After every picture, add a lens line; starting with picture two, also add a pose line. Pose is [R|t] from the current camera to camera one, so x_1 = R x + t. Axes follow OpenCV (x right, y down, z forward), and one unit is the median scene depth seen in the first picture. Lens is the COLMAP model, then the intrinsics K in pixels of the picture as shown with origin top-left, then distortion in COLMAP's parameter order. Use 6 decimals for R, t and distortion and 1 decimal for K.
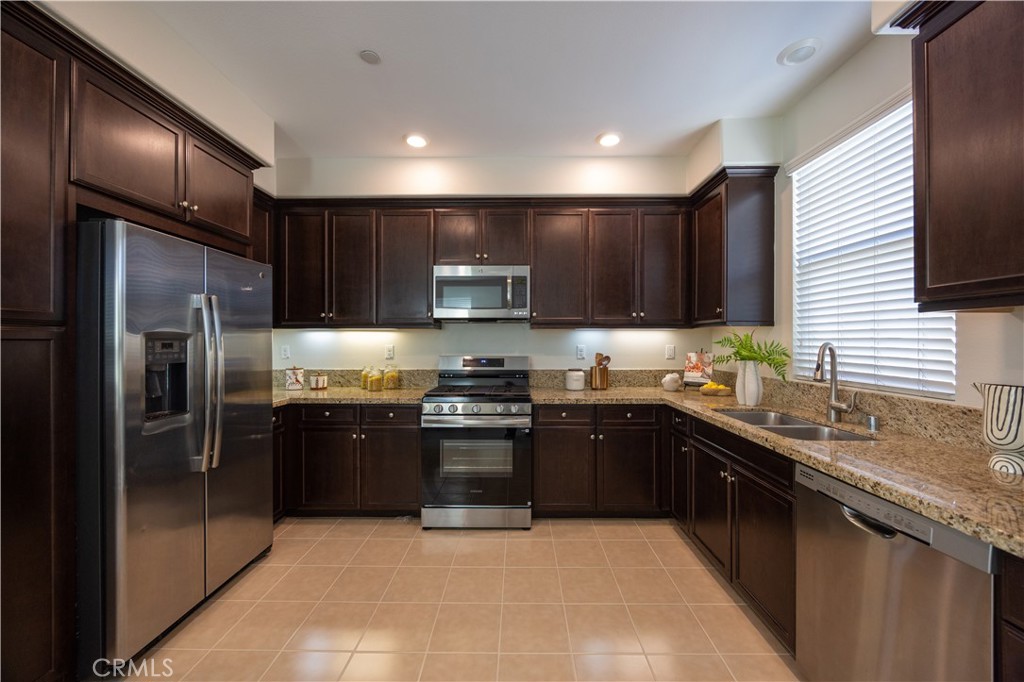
lens RADIAL K [[387.3, 0, 510.9], [0, 387.3, 339.7], [0, 0, 1]] dist [-0.005310, 0.000172]
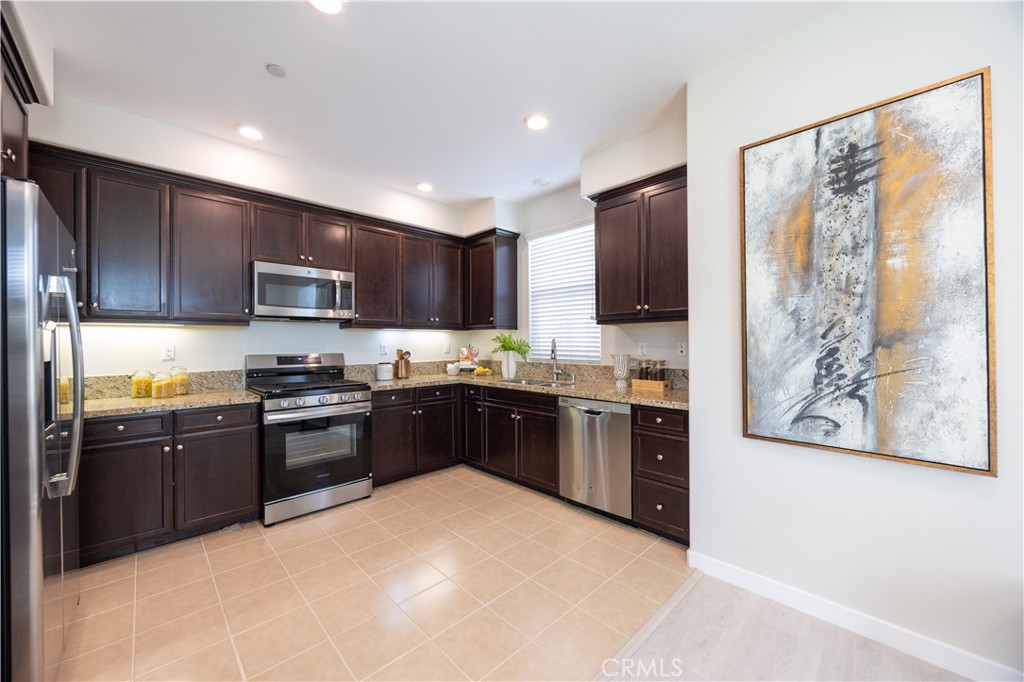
lens RADIAL K [[387.3, 0, 515.7], [0, 387.3, 341.3], [0, 0, 1]] dist [-0.005310, 0.000172]
pose [[0.707917, -0.001787, 0.706293, -0.475967], [0.003967, 0.999991, -0.001447, 0.015594], [-0.706284, 0.003826, 0.707918, -0.159726]]
